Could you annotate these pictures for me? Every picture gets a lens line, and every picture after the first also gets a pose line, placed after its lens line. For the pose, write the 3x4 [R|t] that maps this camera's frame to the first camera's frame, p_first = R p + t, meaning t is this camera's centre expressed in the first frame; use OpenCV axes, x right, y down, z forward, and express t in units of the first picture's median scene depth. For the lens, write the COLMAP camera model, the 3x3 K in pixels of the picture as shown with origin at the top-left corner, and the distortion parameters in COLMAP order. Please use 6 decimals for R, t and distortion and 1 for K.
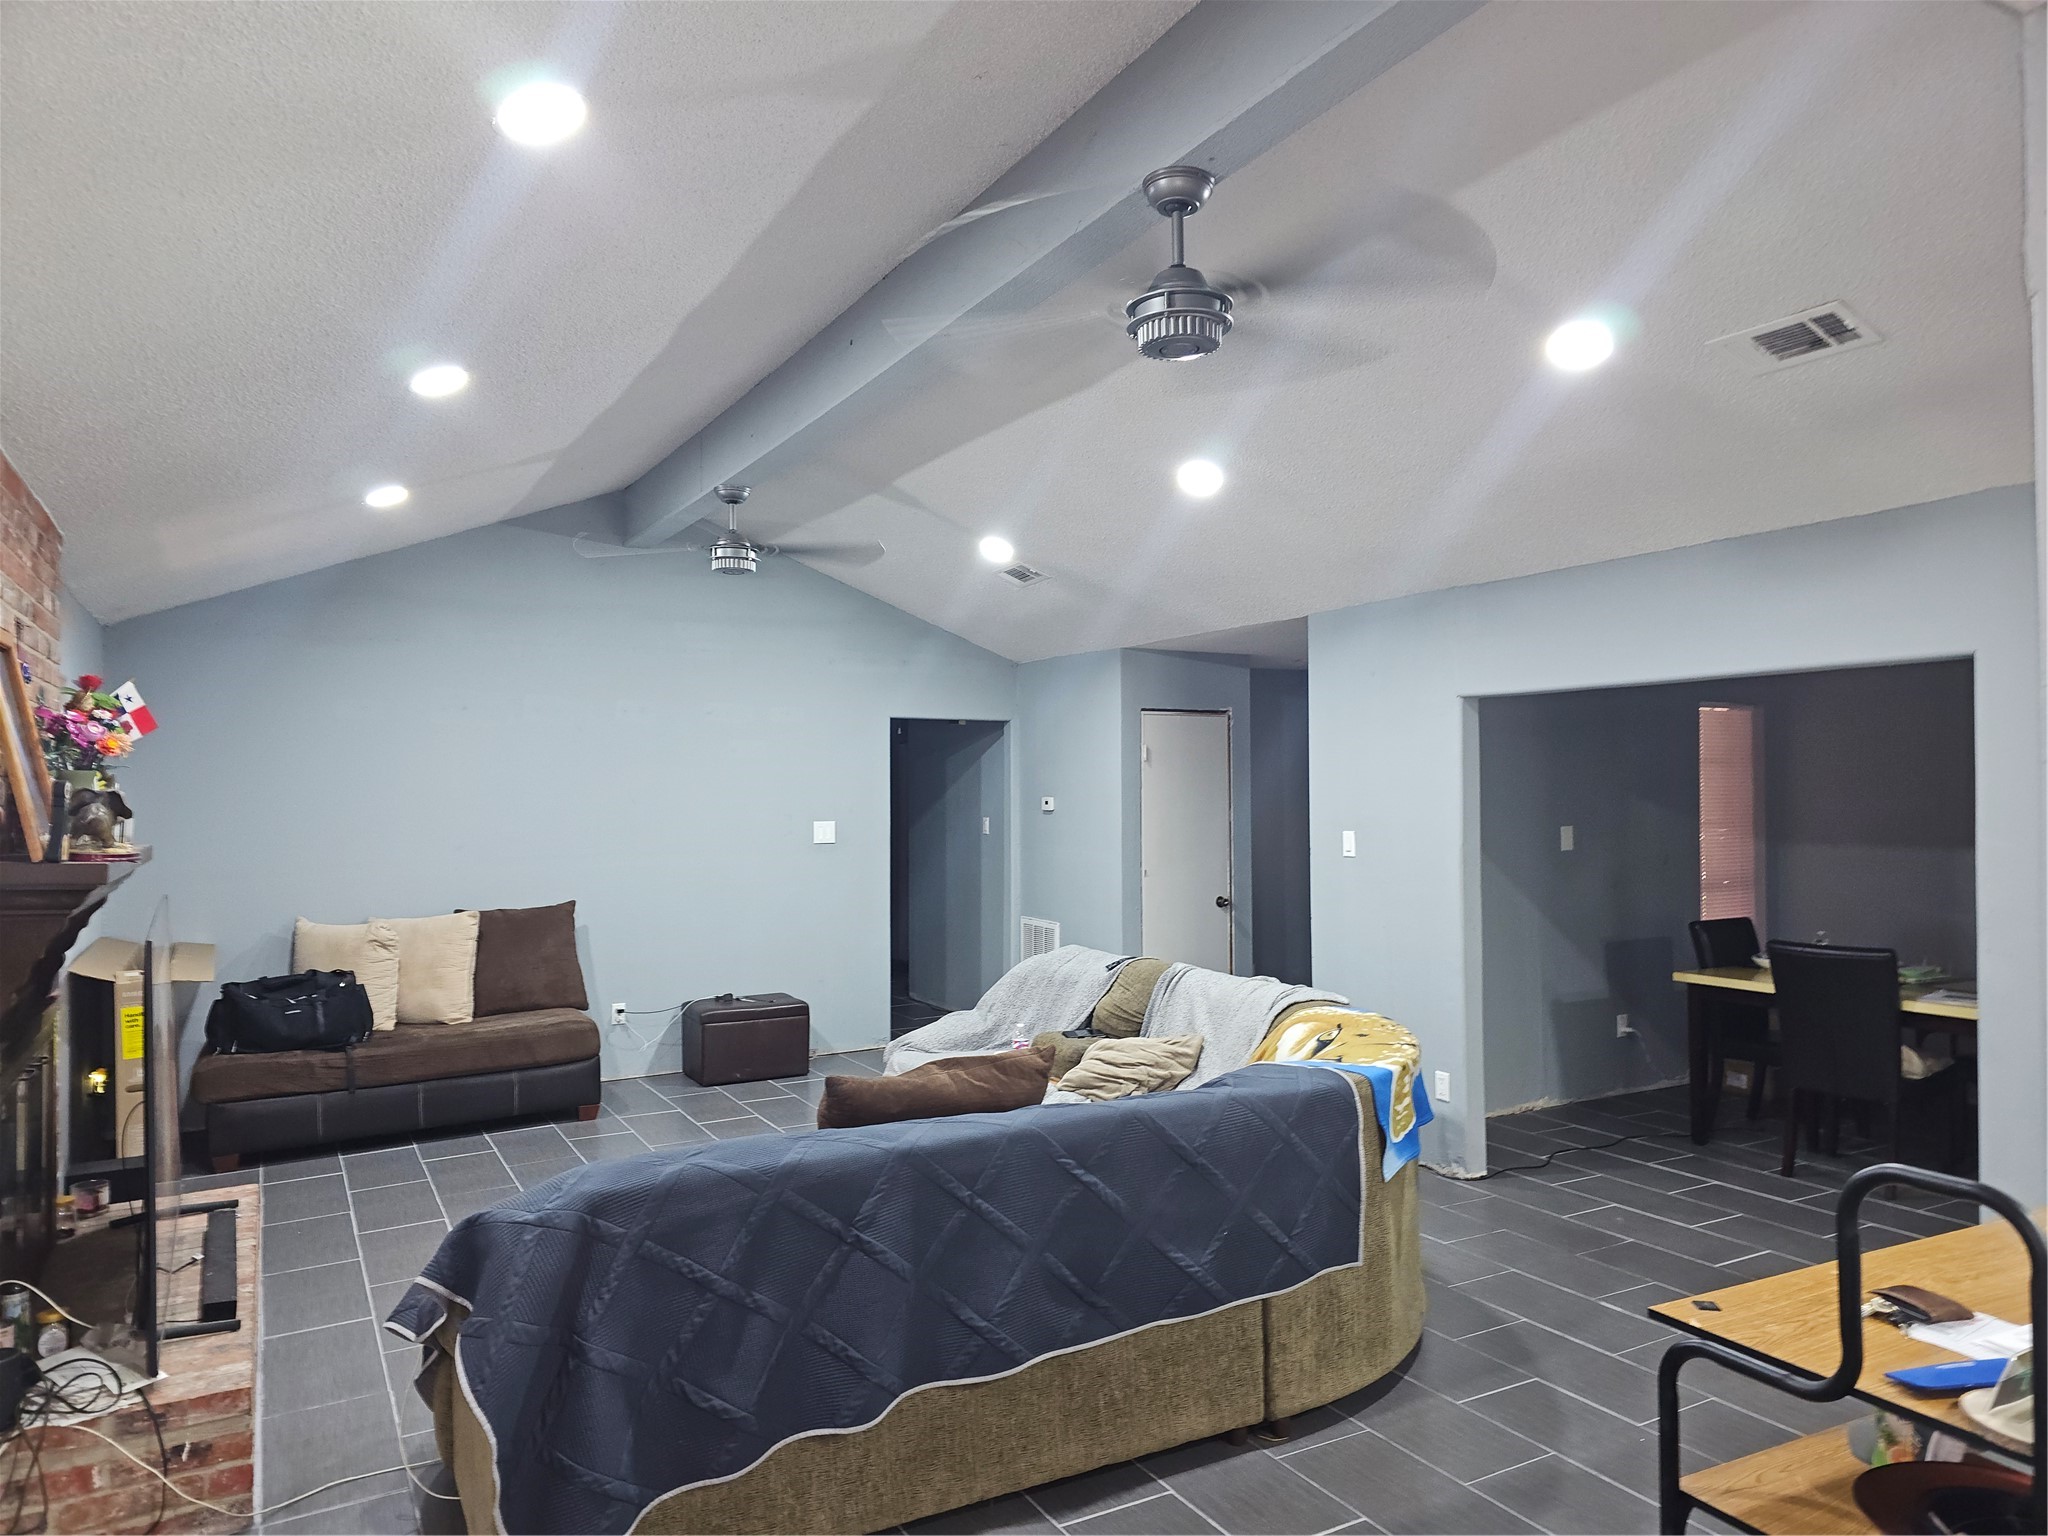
lens RADIAL K [[1340.1, 0, 1013.2], [0, 1340.1, 765.7], [0, 0, 1]] dist [0.053230, -0.045090]
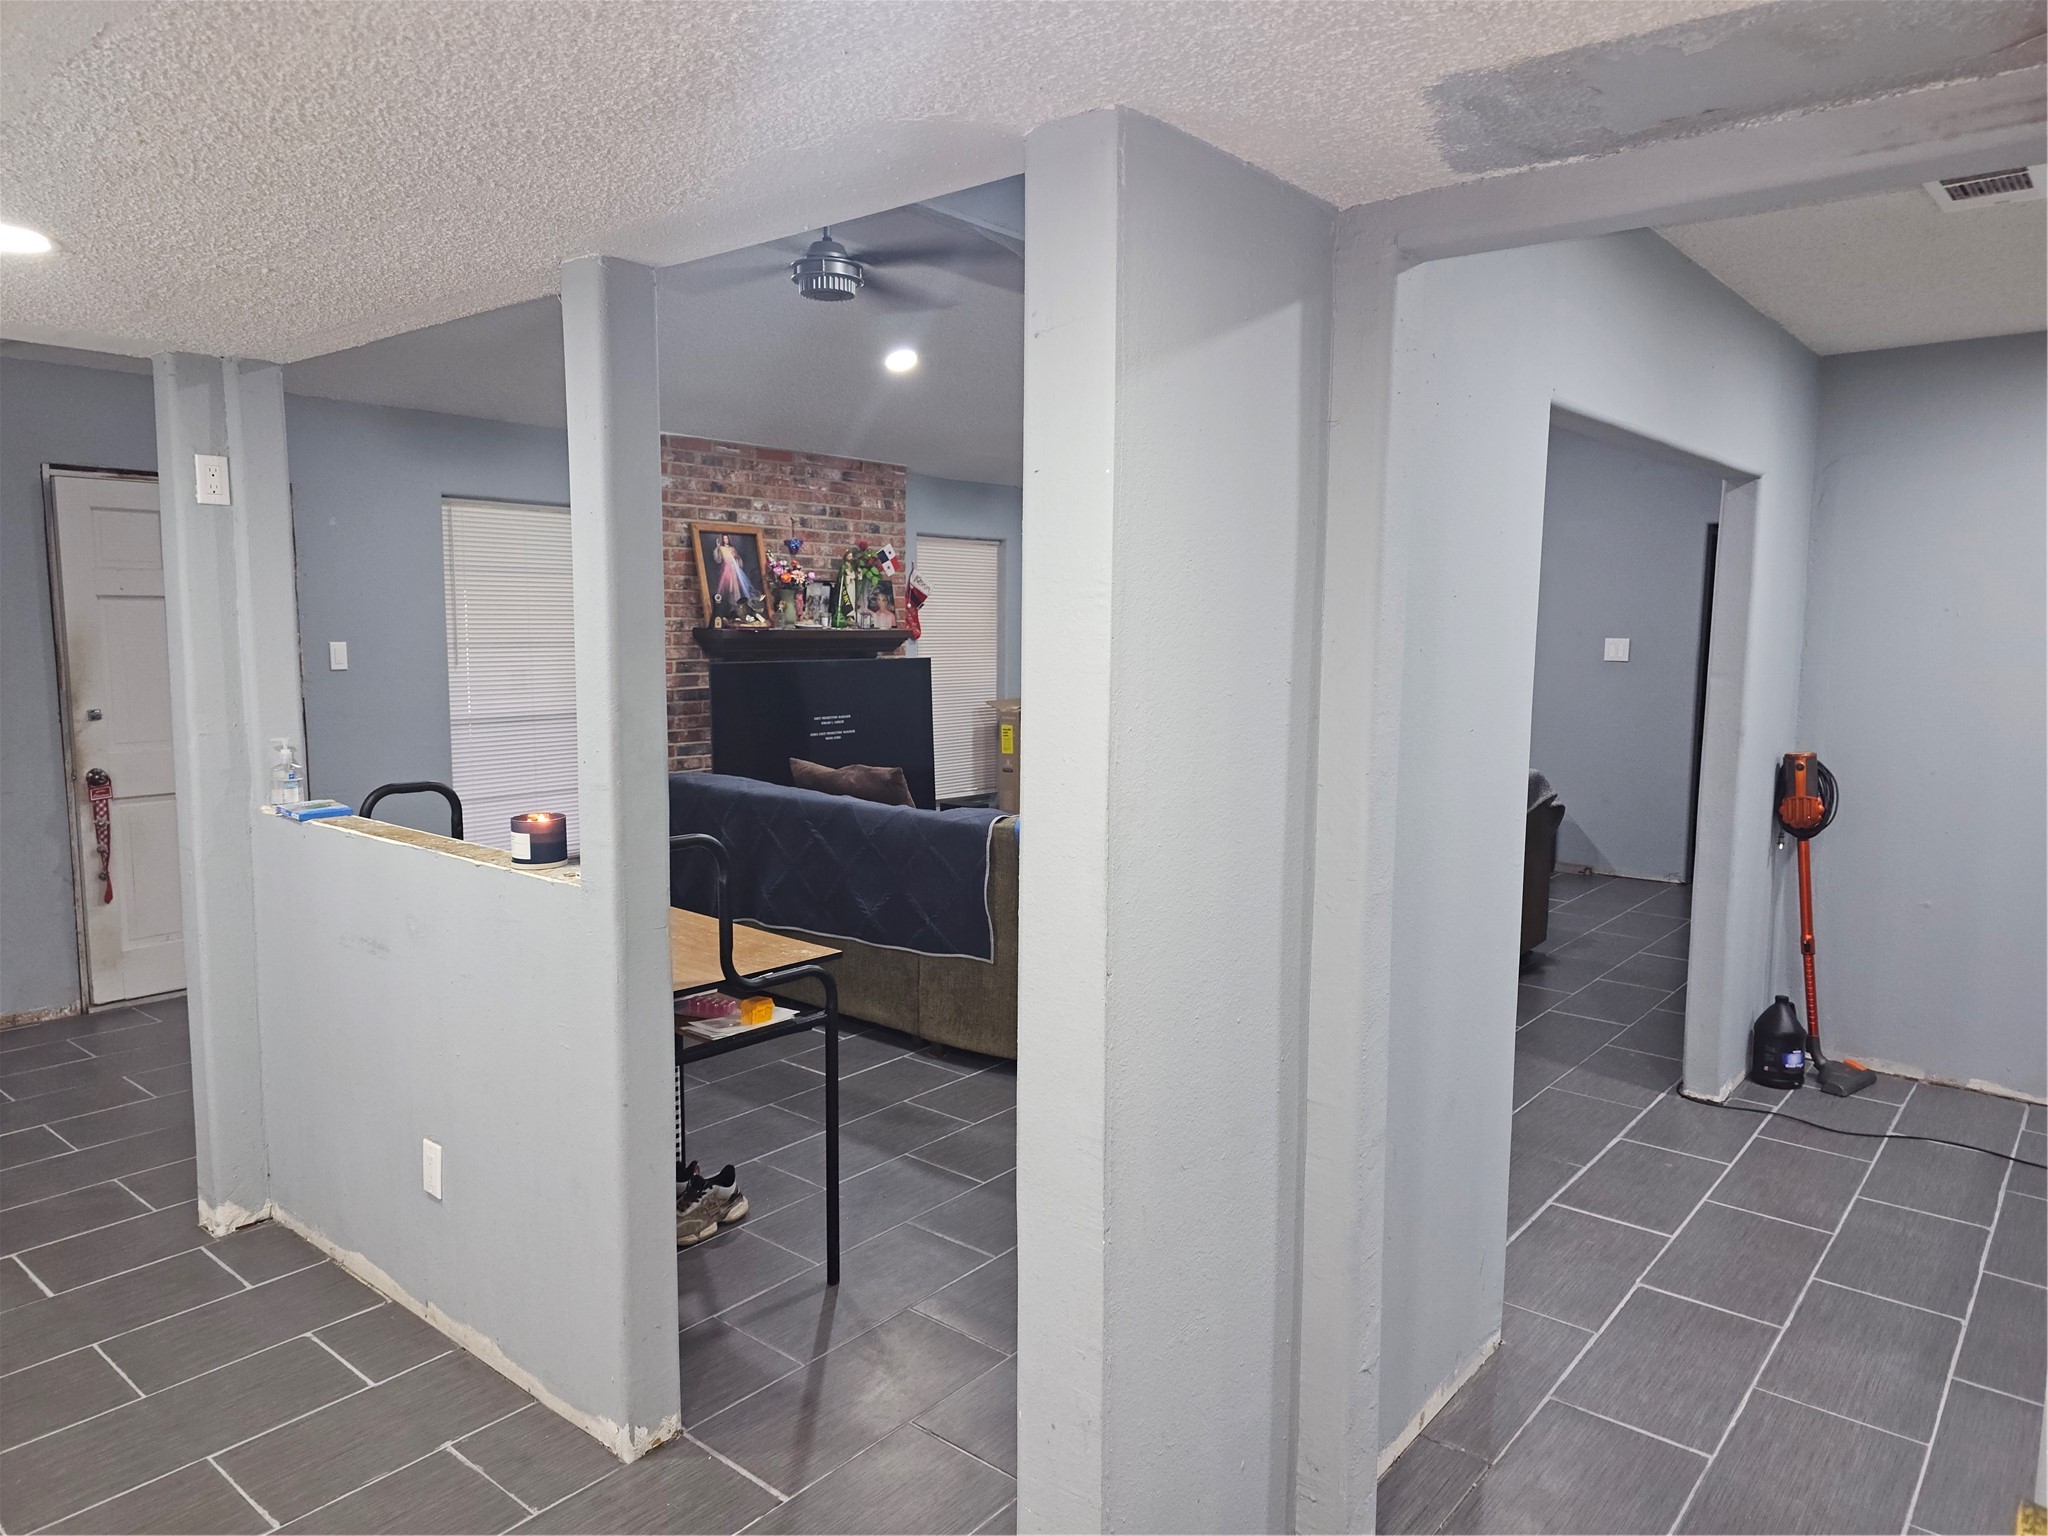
lens RADIAL K [[1340.1, 0, 1013.2], [0, 1340.1, 765.7], [0, 0, 1]] dist [0.053230, -0.045090]
pose [[0.349025, 0.114360, -0.930109, 1.227822], [0.007360, 0.992161, 0.124751, 0.015028], [0.937084, -0.050387, 0.345448, 0.491958]]
